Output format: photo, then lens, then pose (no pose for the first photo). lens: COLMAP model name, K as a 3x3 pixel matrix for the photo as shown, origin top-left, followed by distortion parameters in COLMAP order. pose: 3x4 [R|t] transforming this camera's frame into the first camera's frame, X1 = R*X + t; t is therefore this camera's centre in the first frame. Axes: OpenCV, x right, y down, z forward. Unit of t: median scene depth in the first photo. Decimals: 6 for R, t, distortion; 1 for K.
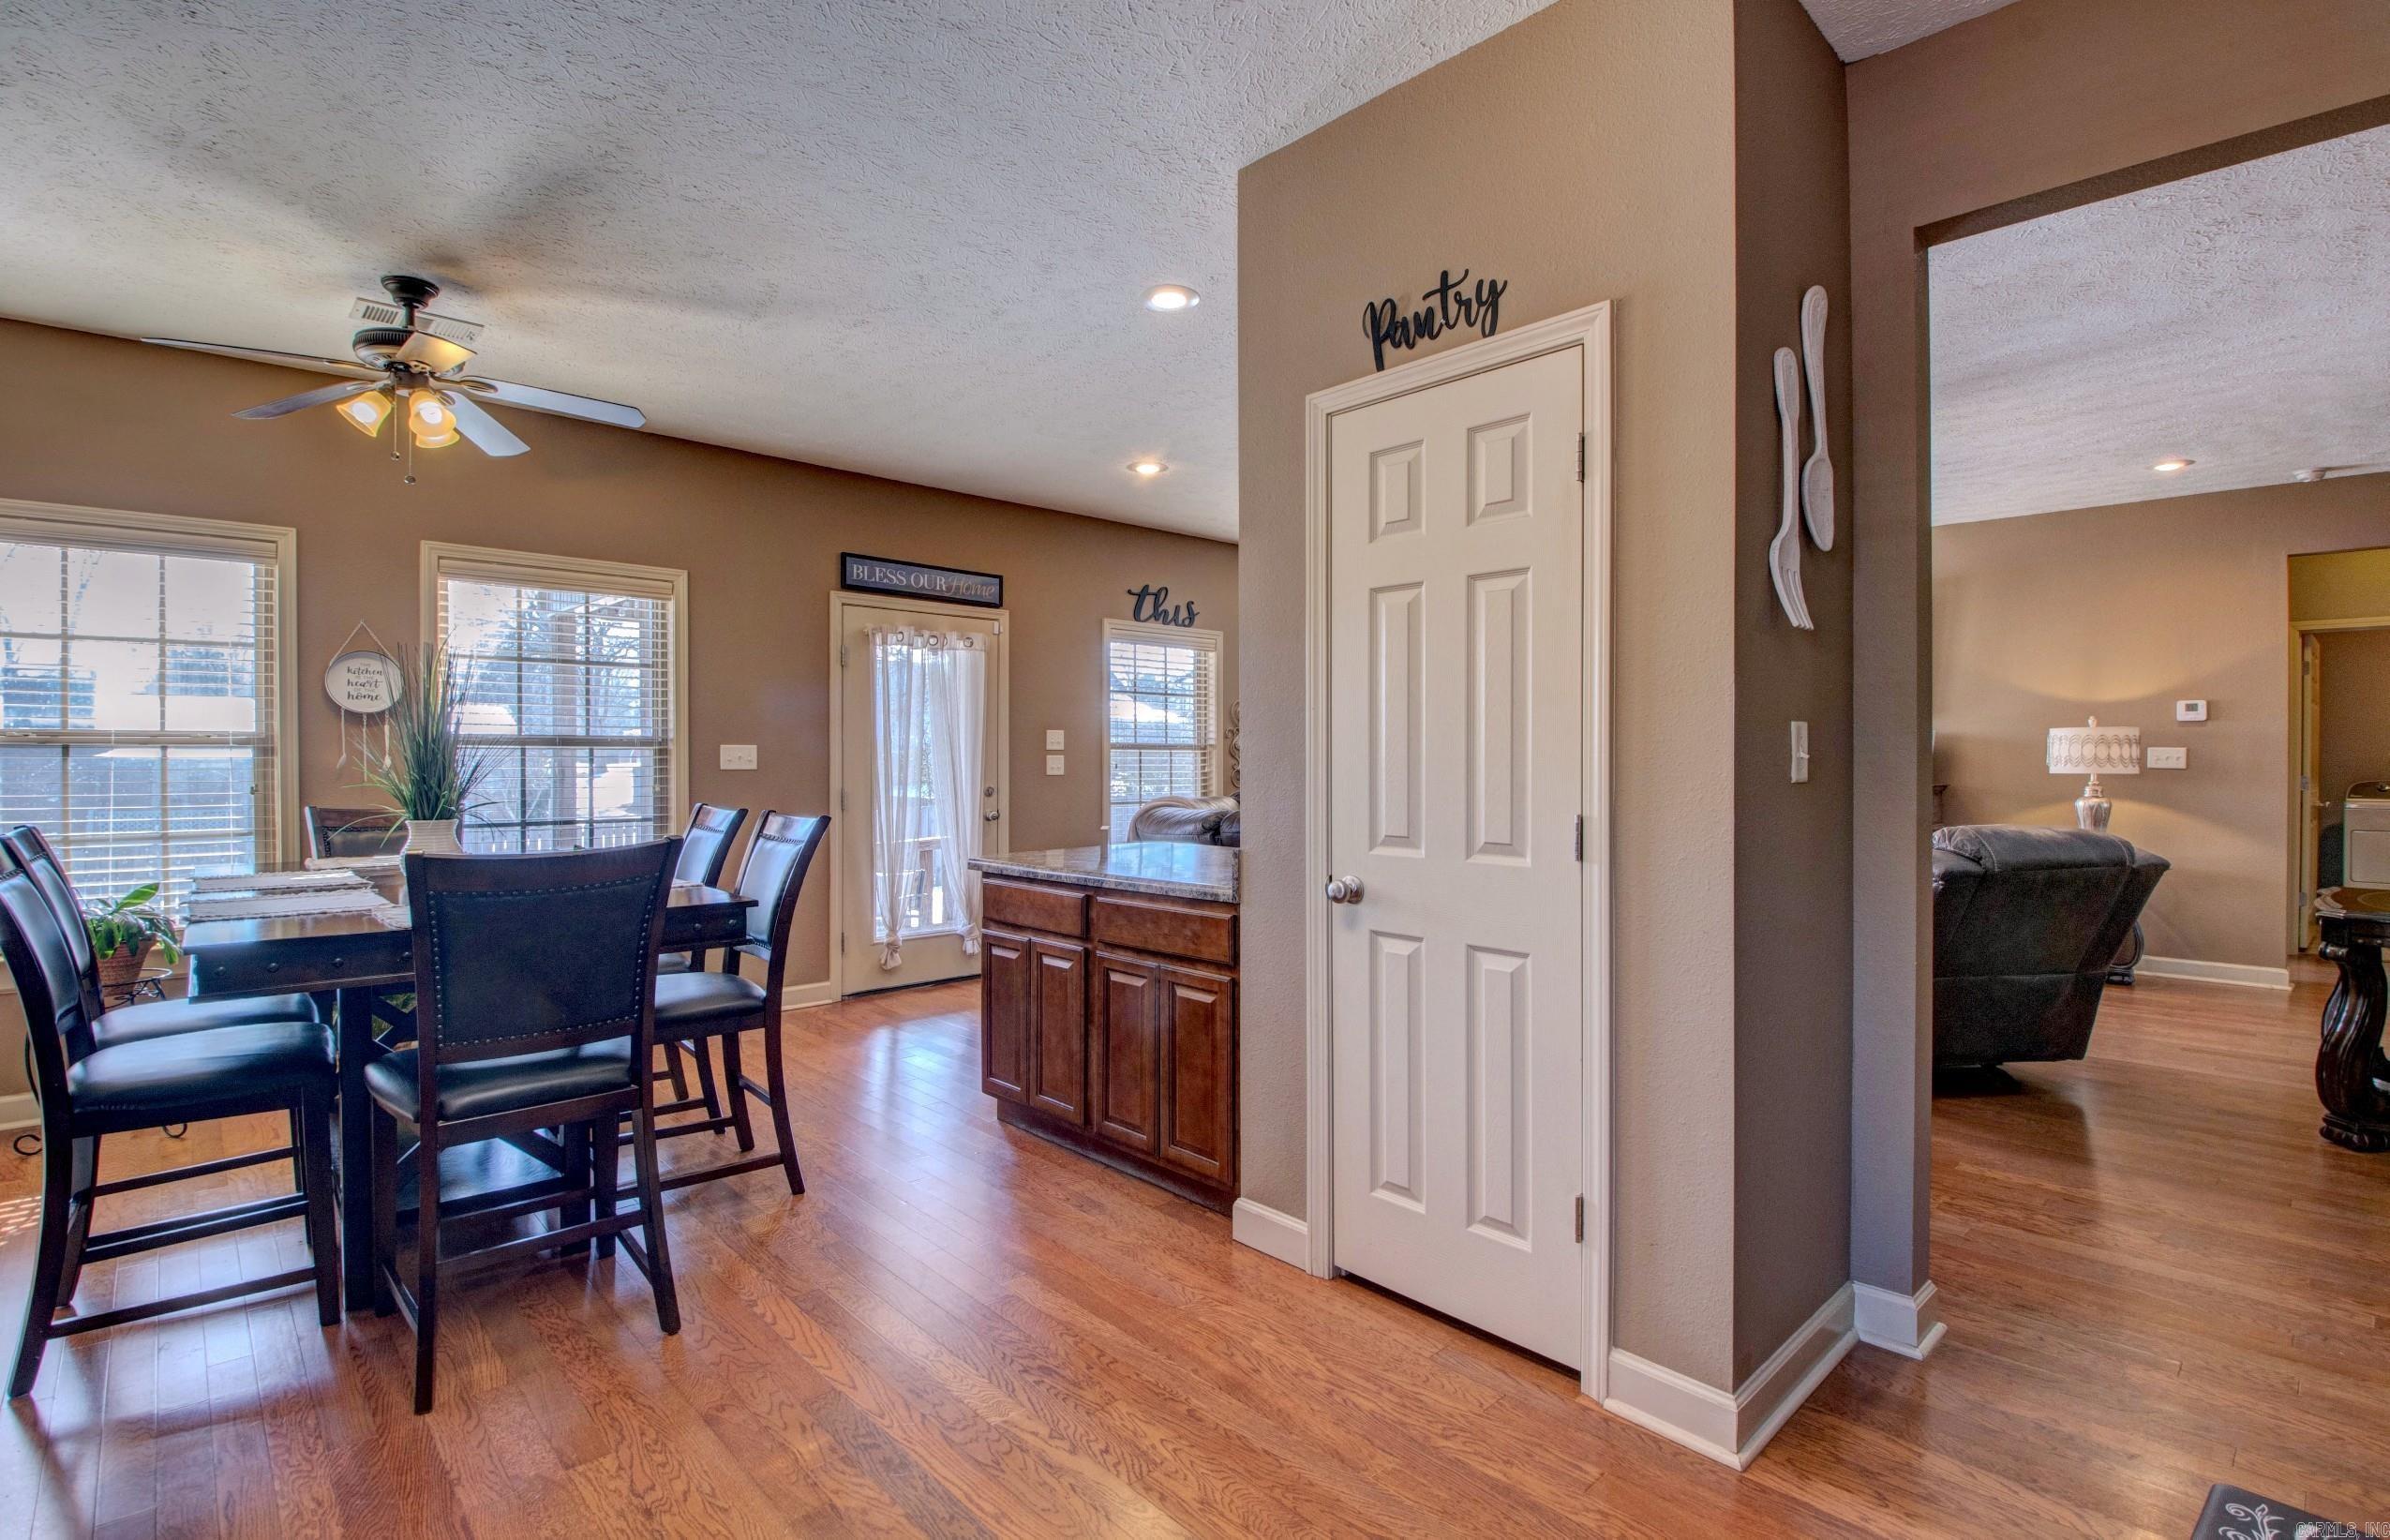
lens RADIAL K [[1128.0, 0, 1189.8], [0, 1128.0, 763.7], [0, 0, 1]] dist [-0.020512, -0.000181]
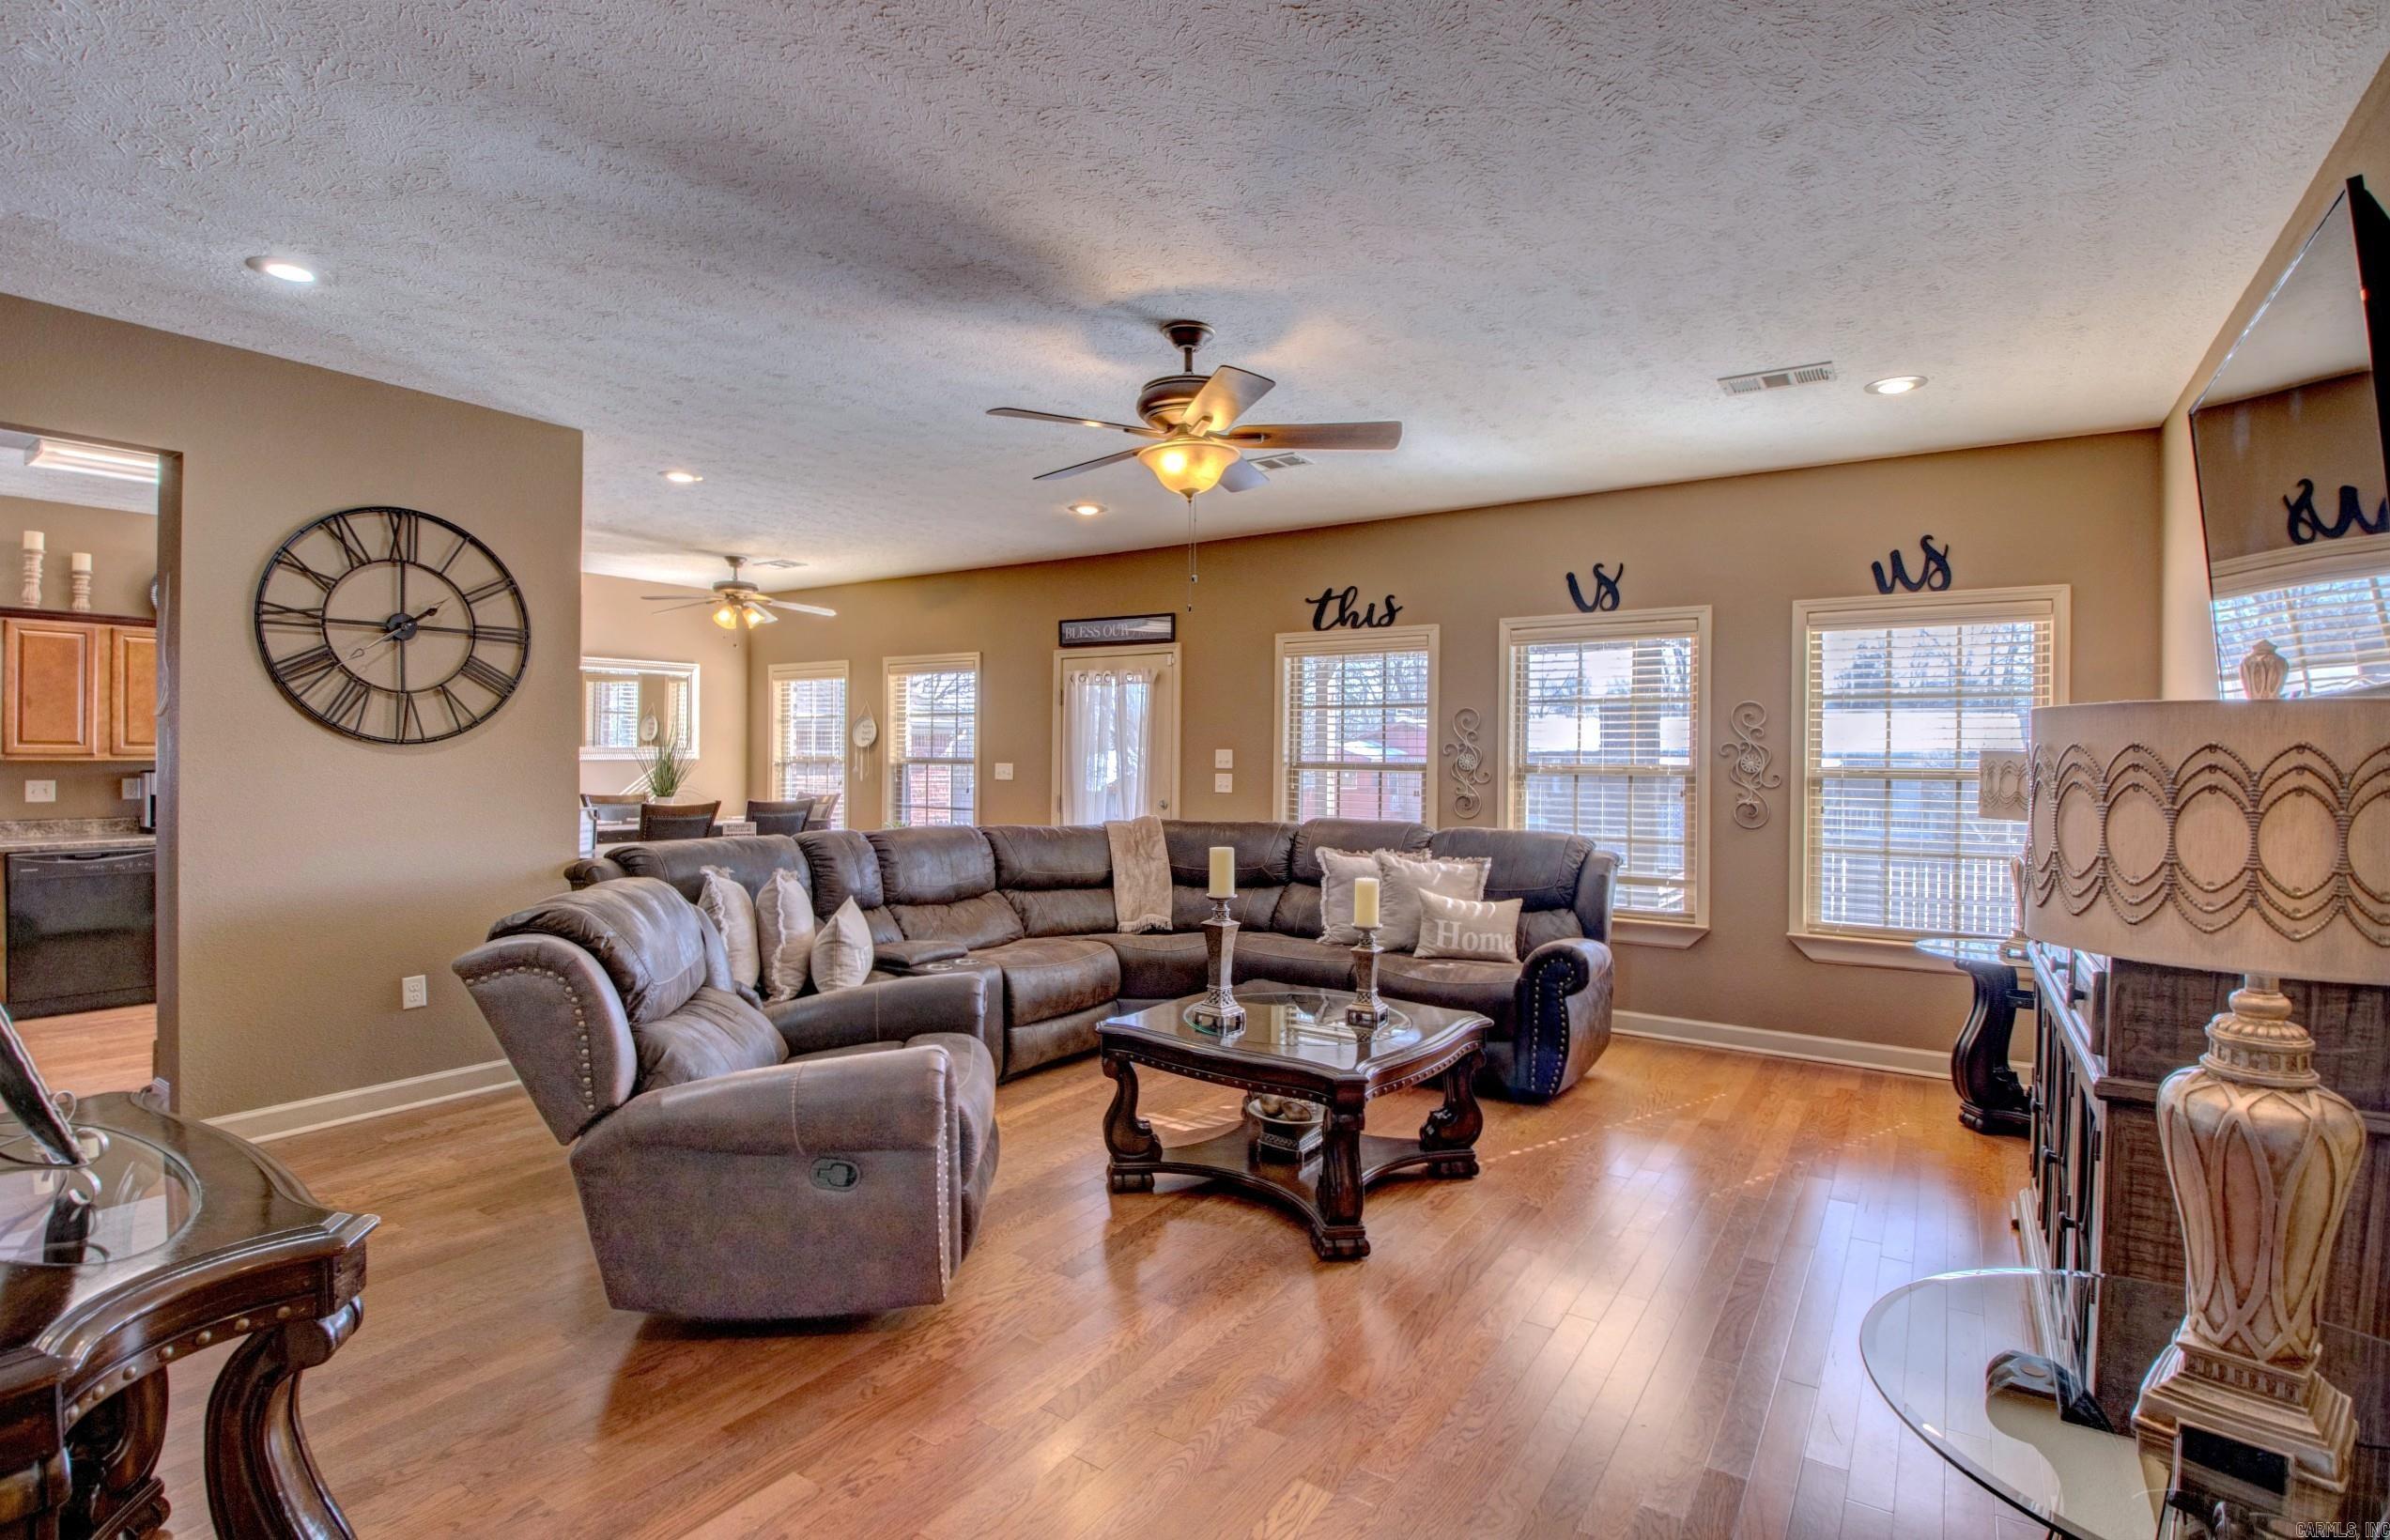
lens RADIAL K [[1114.4, 0, 1141.6], [0, 1114.4, 771.2], [0, 0, 1]] dist [0.002360, 0.000314]
pose [[0.192182, 0.013941, -0.981260, 0.921516], [-0.013396, 0.999843, 0.011581, -0.022063], [0.981268, 0.010920, 0.192338, 0.765724]]
